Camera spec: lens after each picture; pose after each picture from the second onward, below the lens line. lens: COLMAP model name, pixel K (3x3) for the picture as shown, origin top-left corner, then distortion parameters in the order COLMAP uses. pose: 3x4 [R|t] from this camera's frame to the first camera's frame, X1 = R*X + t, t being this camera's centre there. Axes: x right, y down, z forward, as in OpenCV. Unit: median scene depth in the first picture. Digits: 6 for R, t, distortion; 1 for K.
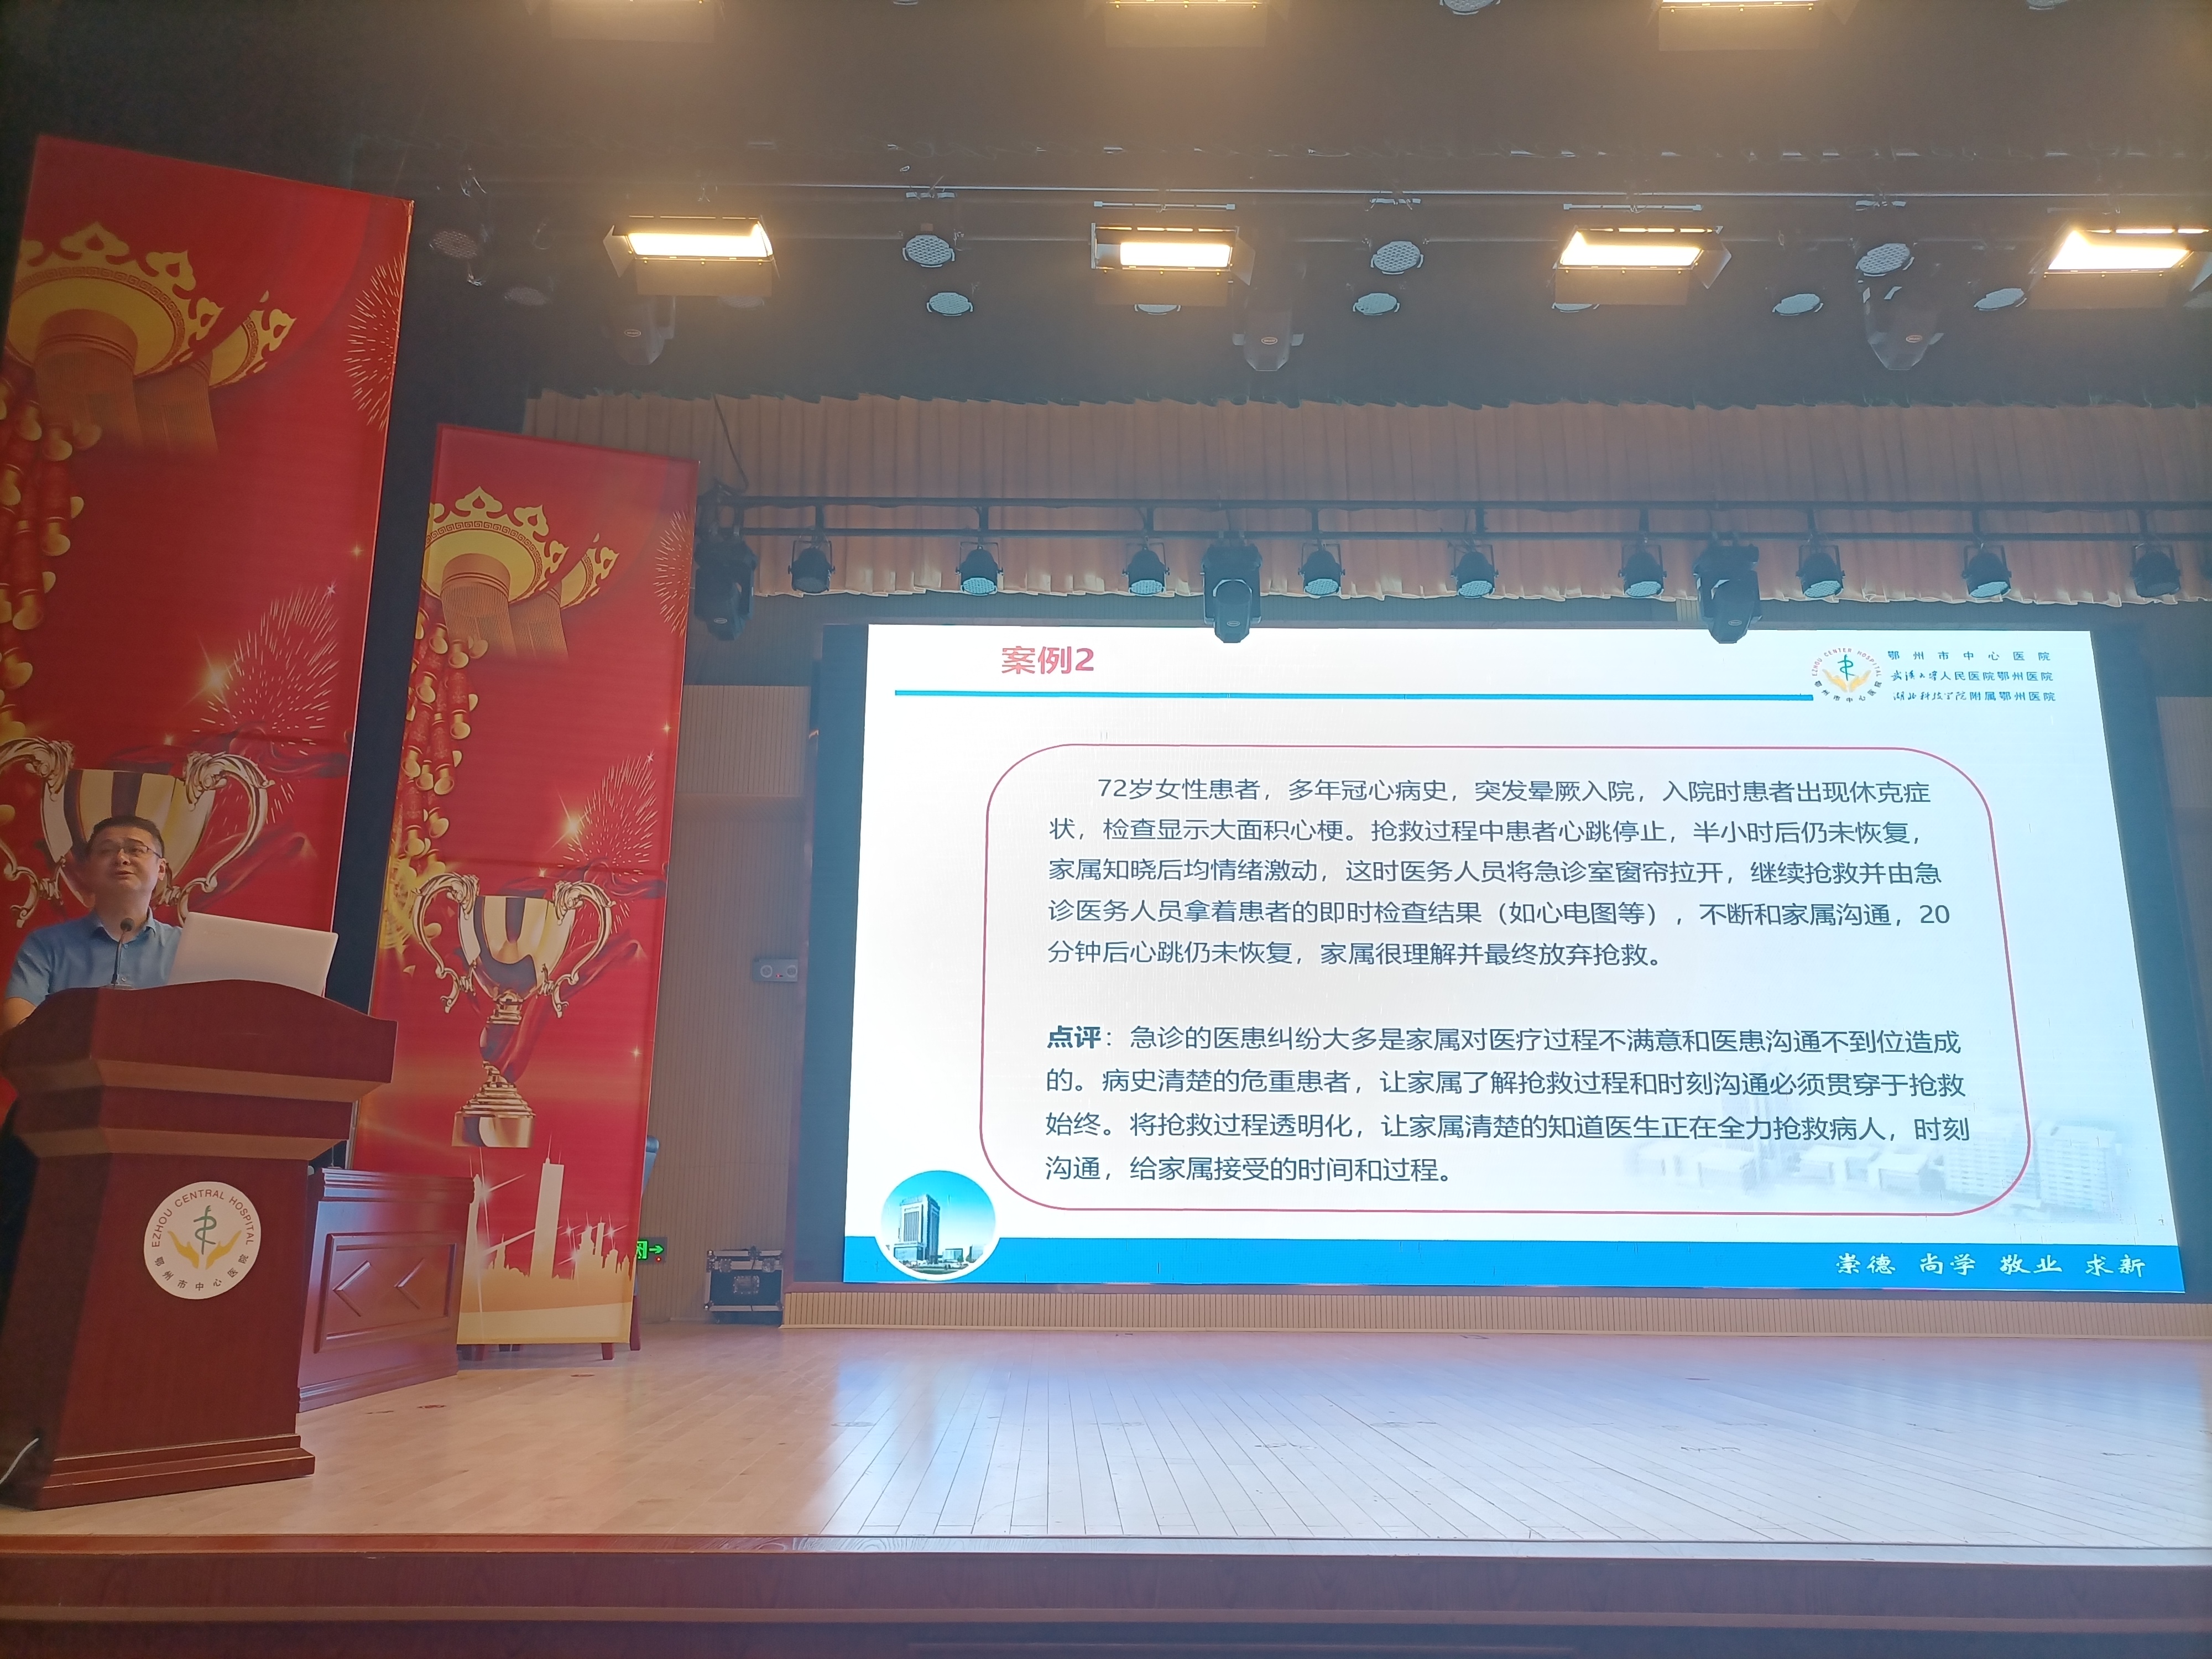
lens RADIAL K [[1687.8, 0, 1102.0], [0, 1687.8, 811.8], [0, 0, 1]] dist [0.017387, 0.004687]
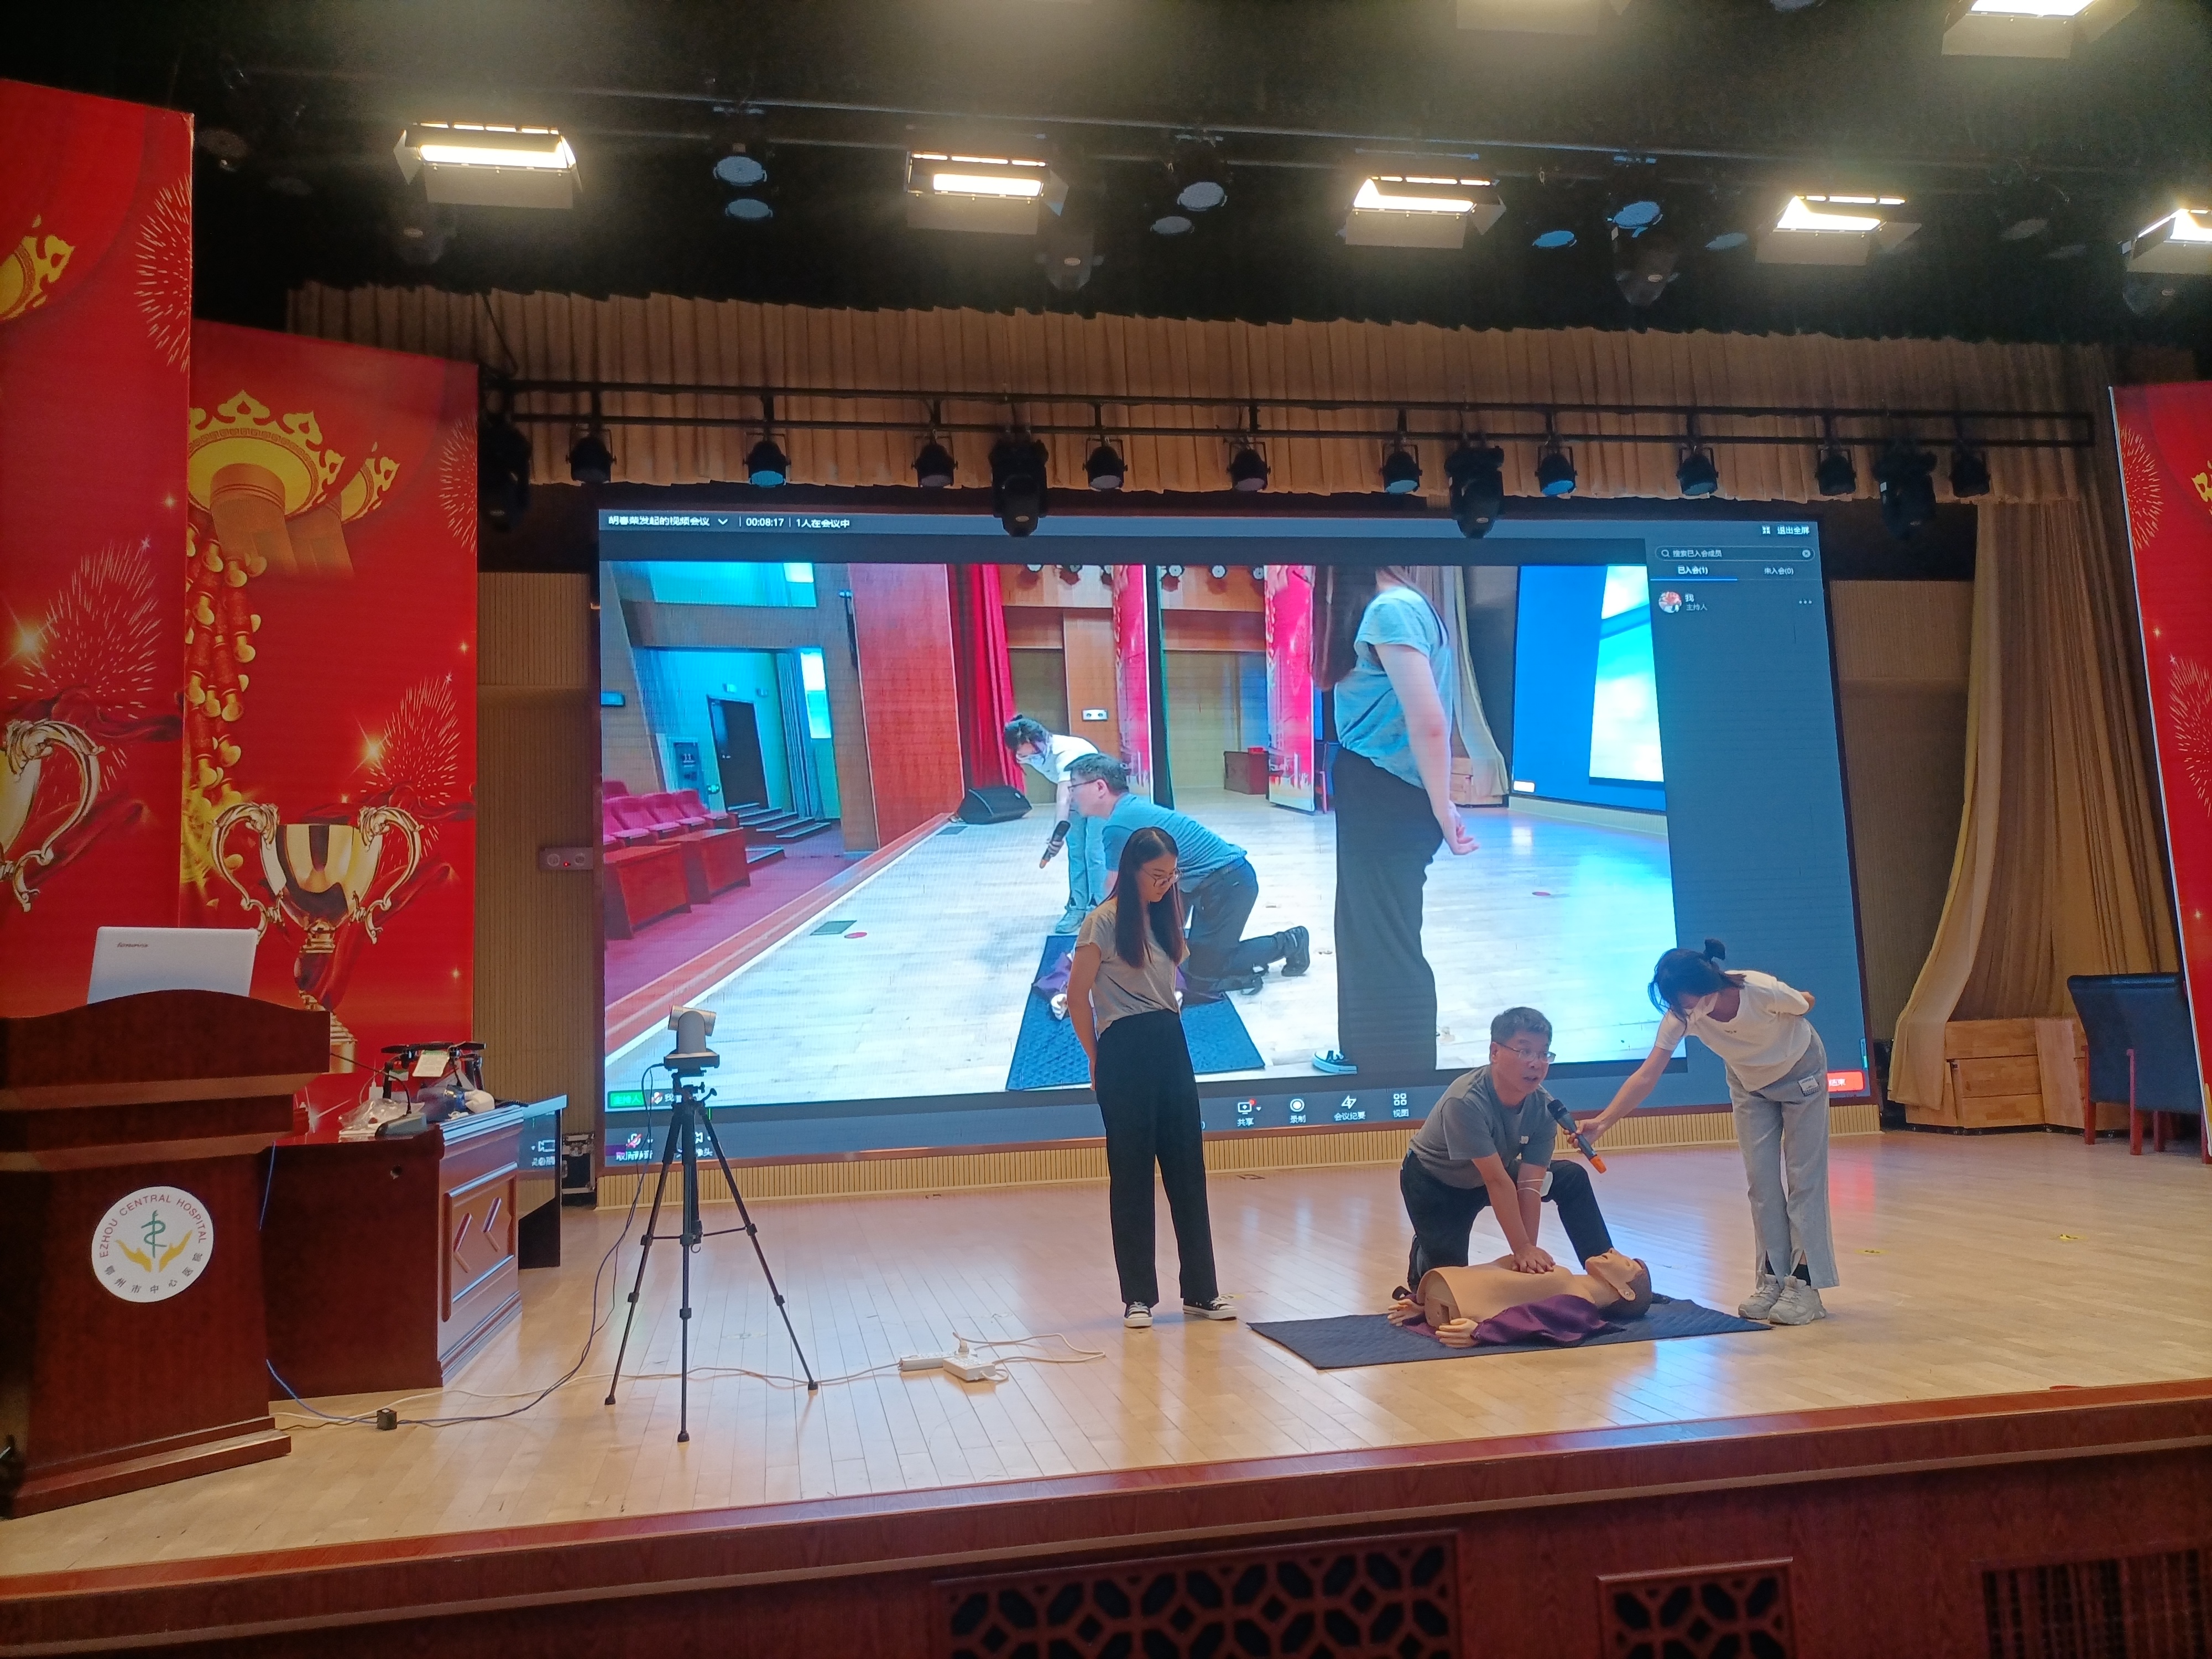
lens RADIAL K [[1687.8, 0, 1112.3], [0, 1687.8, 824.6], [0, 0, 1]] dist [0.017387, 0.004687]
pose [[0.984588, -0.027206, 0.172760, -0.063456], [0.006186, 0.992625, 0.121065, -0.064818], [-0.174780, -0.118130, 0.977495, -0.045461]]
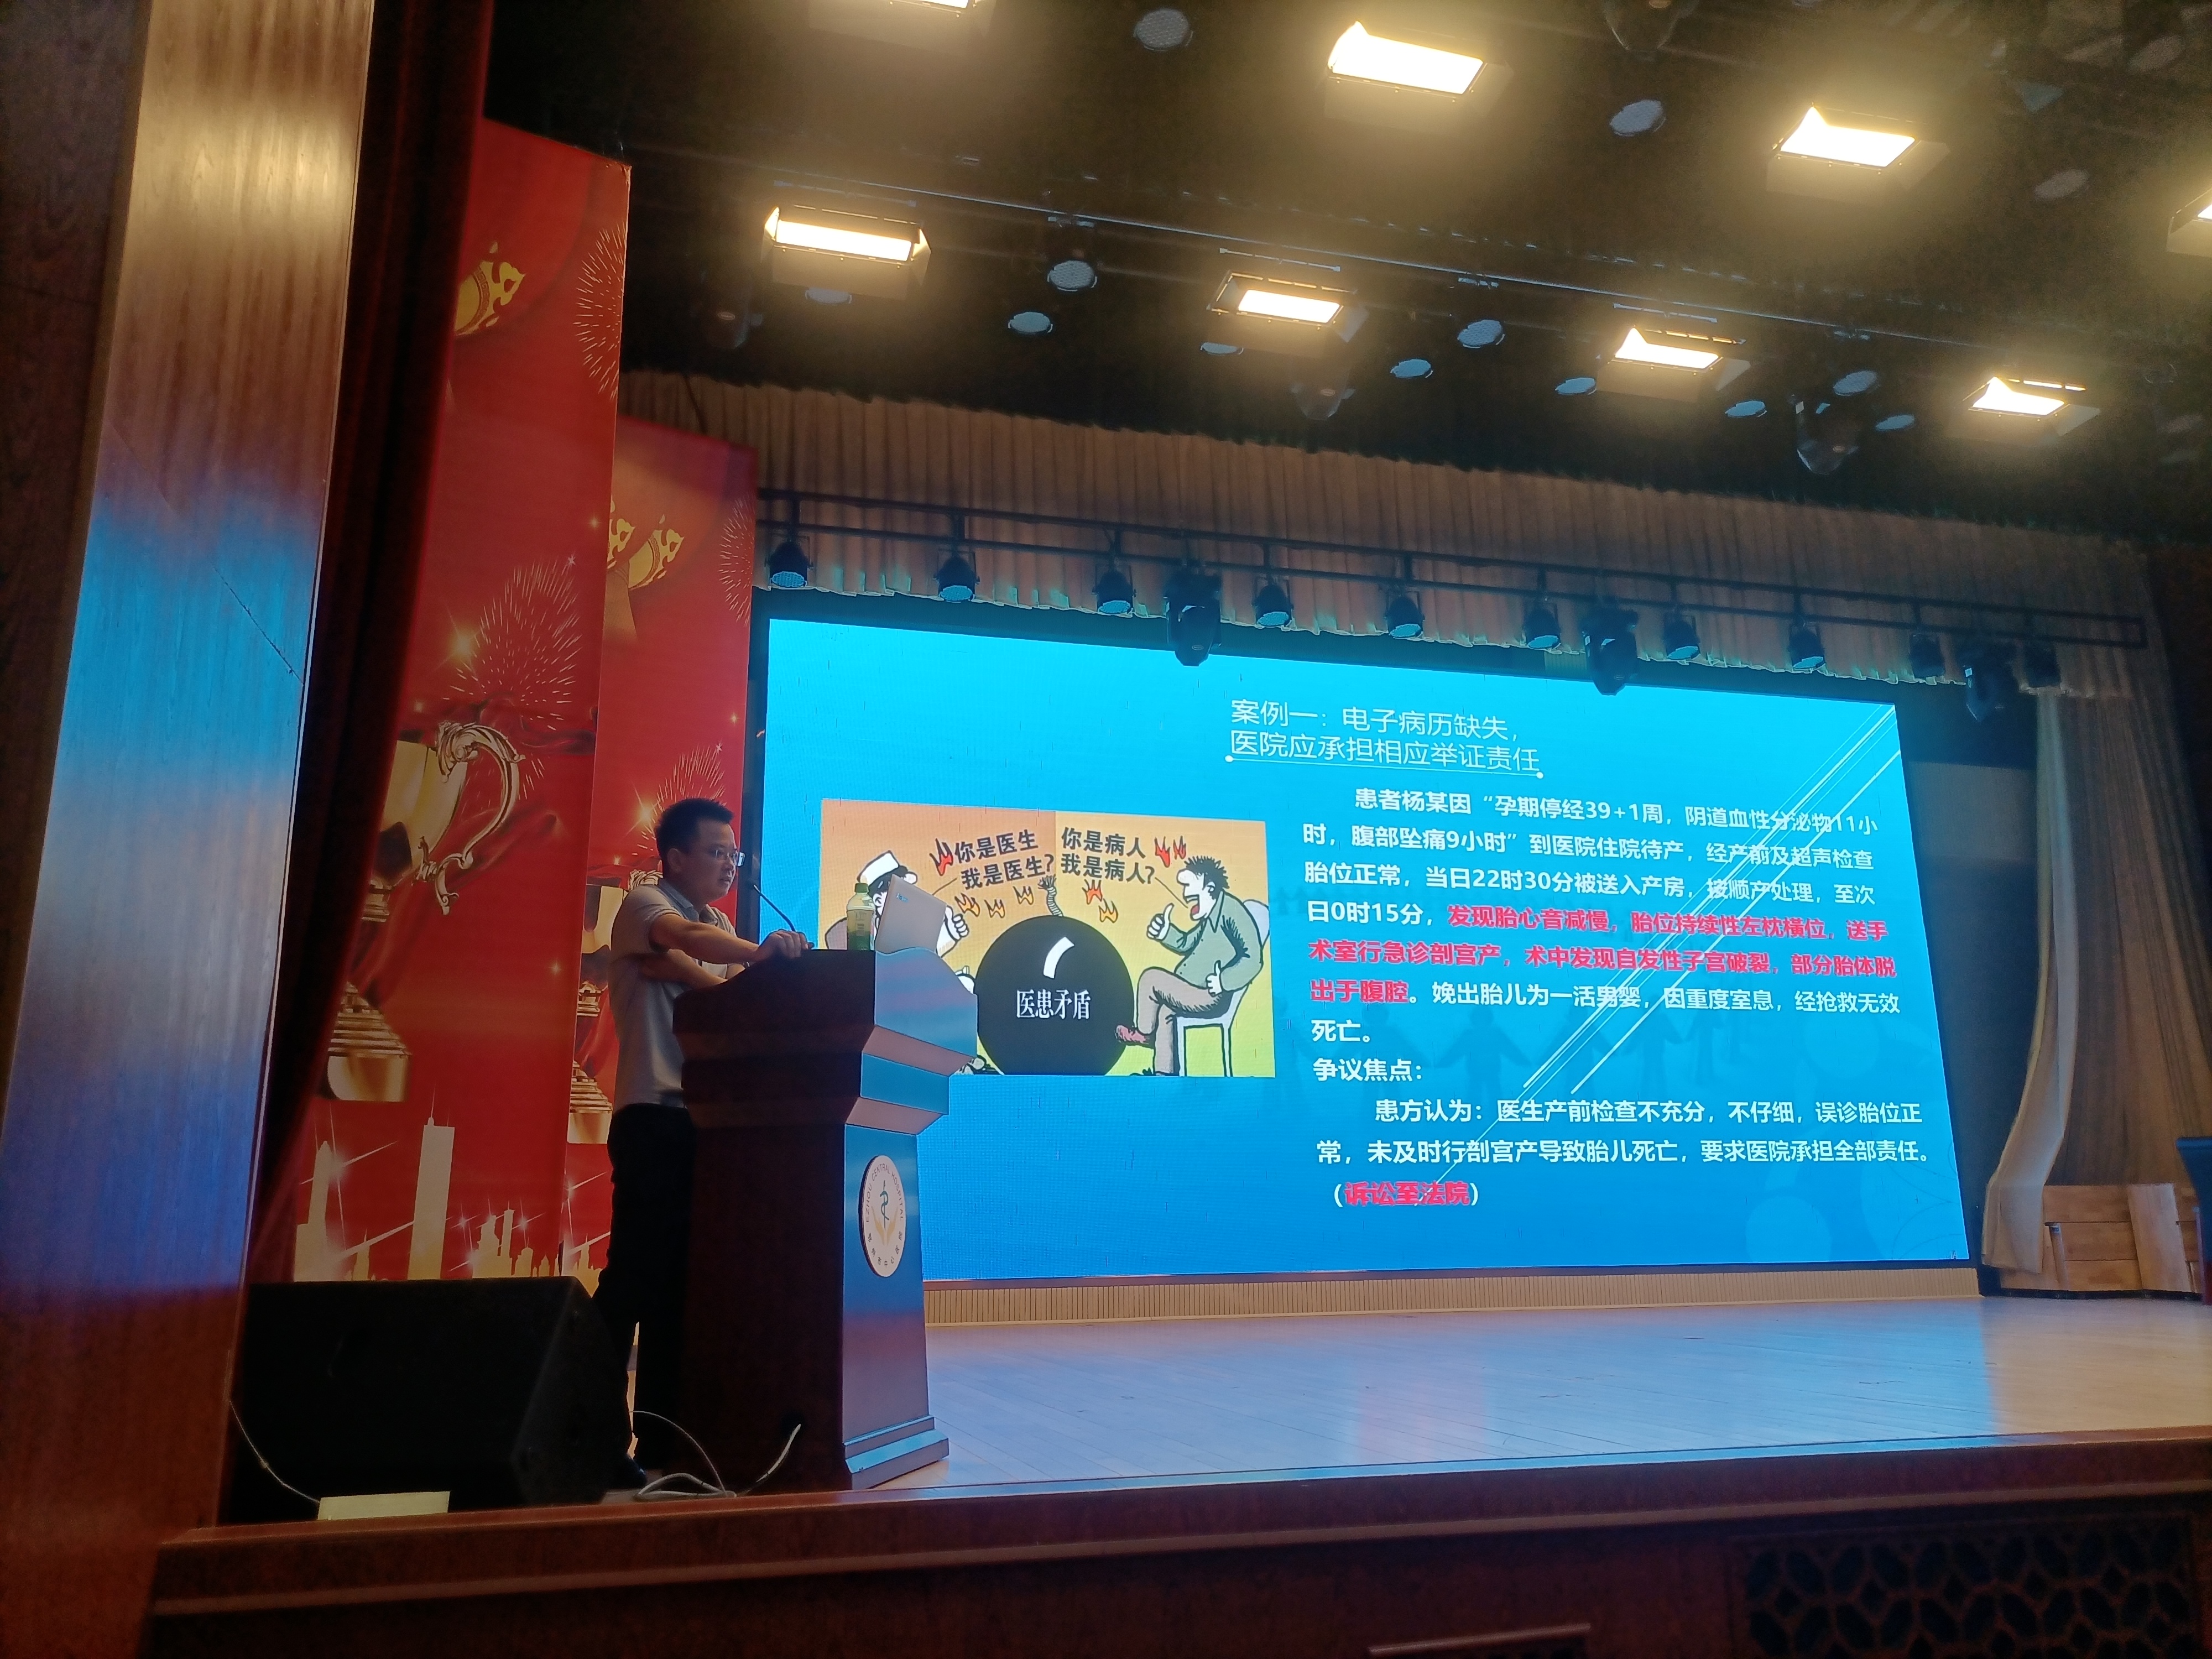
lens RADIAL K [[1687.8, 0, 1113.1], [0, 1687.8, 815.7], [0, 0, 1]] dist [0.017387, 0.004687]
pose [[0.966375, 0.043488, 0.253434, -0.296861], [-0.042138, 0.999054, -0.010755, 0.008752], [-0.253662, -0.000286, 0.967293, -0.008384]]
